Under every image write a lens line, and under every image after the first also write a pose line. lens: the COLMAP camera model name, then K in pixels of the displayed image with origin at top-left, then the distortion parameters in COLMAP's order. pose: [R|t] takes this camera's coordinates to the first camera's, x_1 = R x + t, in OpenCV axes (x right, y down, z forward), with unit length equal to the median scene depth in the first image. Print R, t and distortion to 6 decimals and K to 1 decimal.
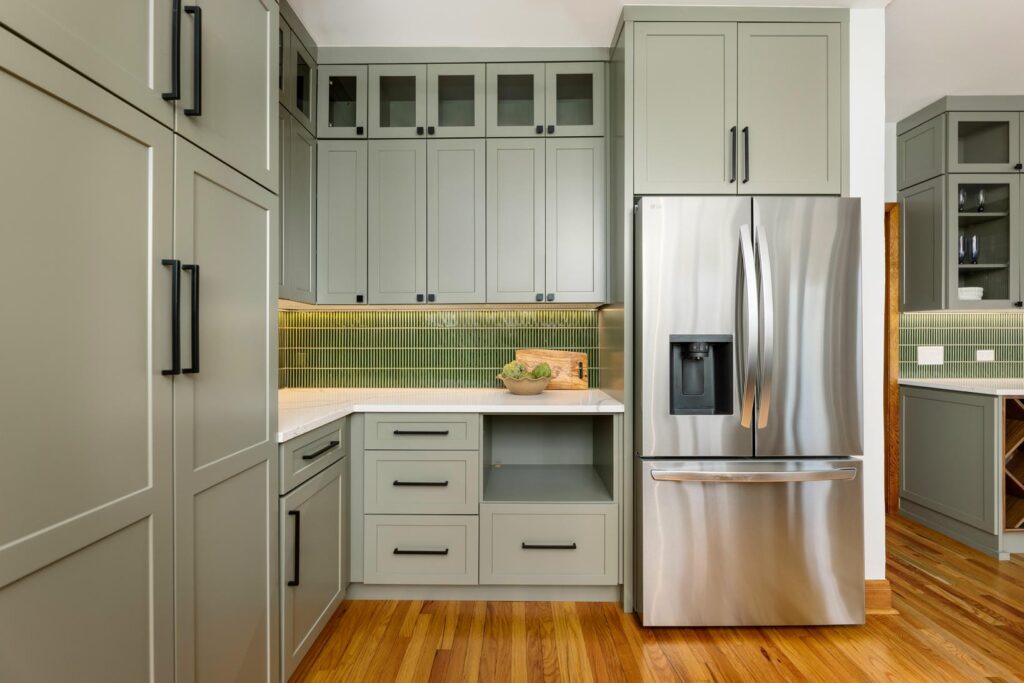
lens RADIAL K [[444.7, 0, 502.5], [0, 444.7, 340.4], [0, 0, 1]] dist [-0.003073, 0.000334]
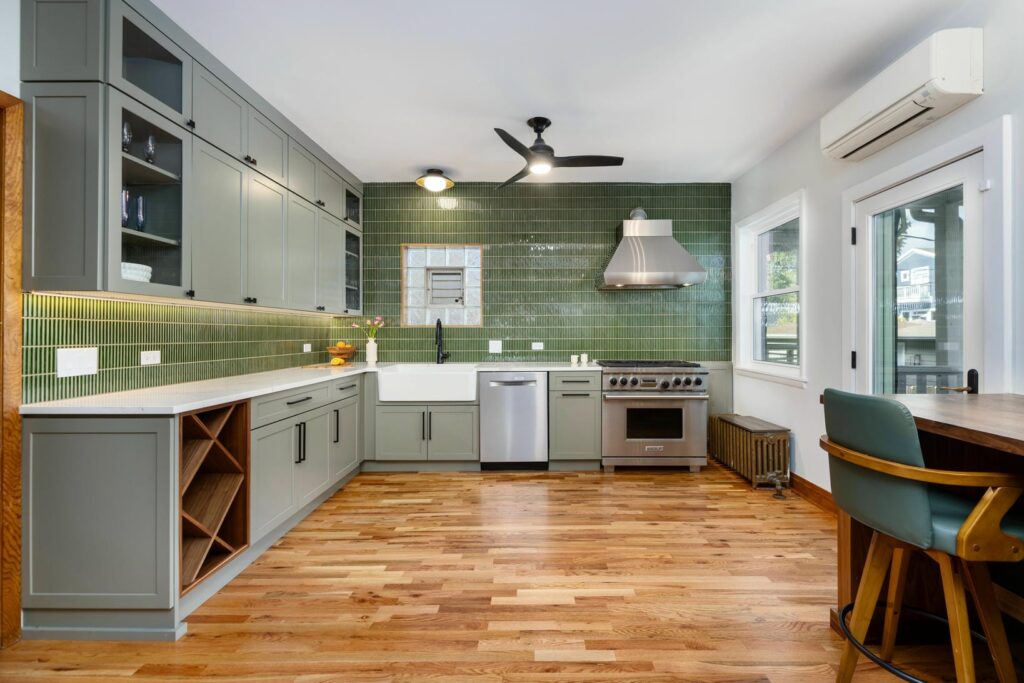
lens RADIAL K [[452.2, 0, 535.0], [0, 452.2, 334.0], [0, 0, 1]] dist [-0.002254, 0.001618]
pose [[0.003406, 0.005371, 0.999980, 0.329219], [-0.000745, 0.999985, -0.005369, -0.003681], [-0.999994, -0.000727, 0.003410, 0.354343]]
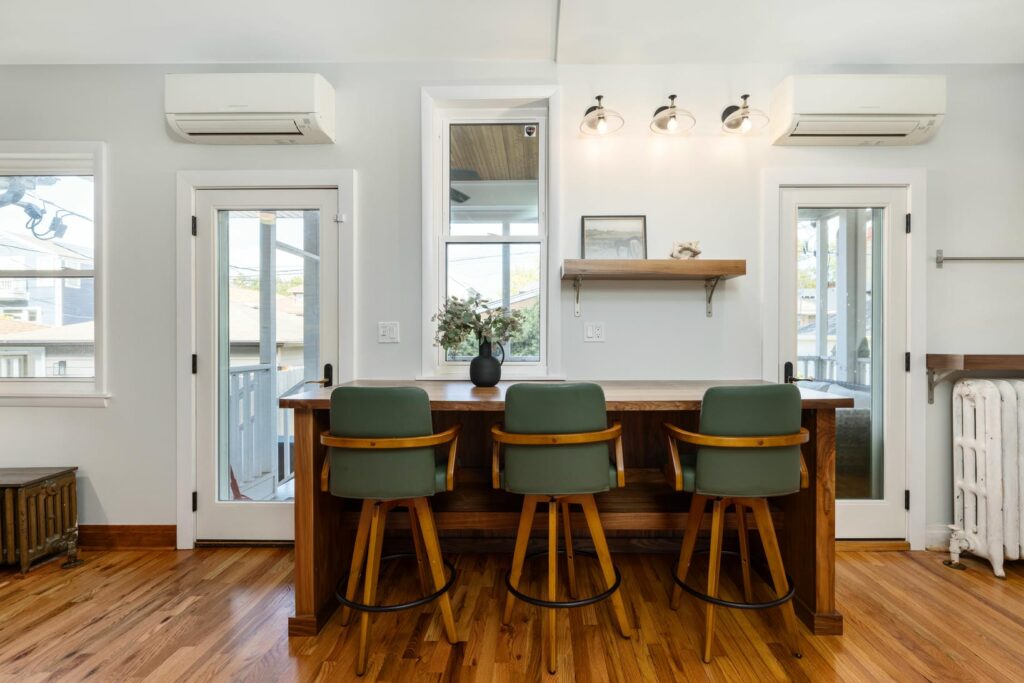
lens RADIAL K [[503.6, 0, 516.3], [0, 503.6, 343.0], [0, 0, 1]] dist [0.002423, -0.000230]
pose [[-0.999936, 0.006133, 0.009550, 0.661648], [0.006238, 0.999920, 0.011015, -0.001487], [-0.009482, 0.011074, -0.999894, 0.630033]]
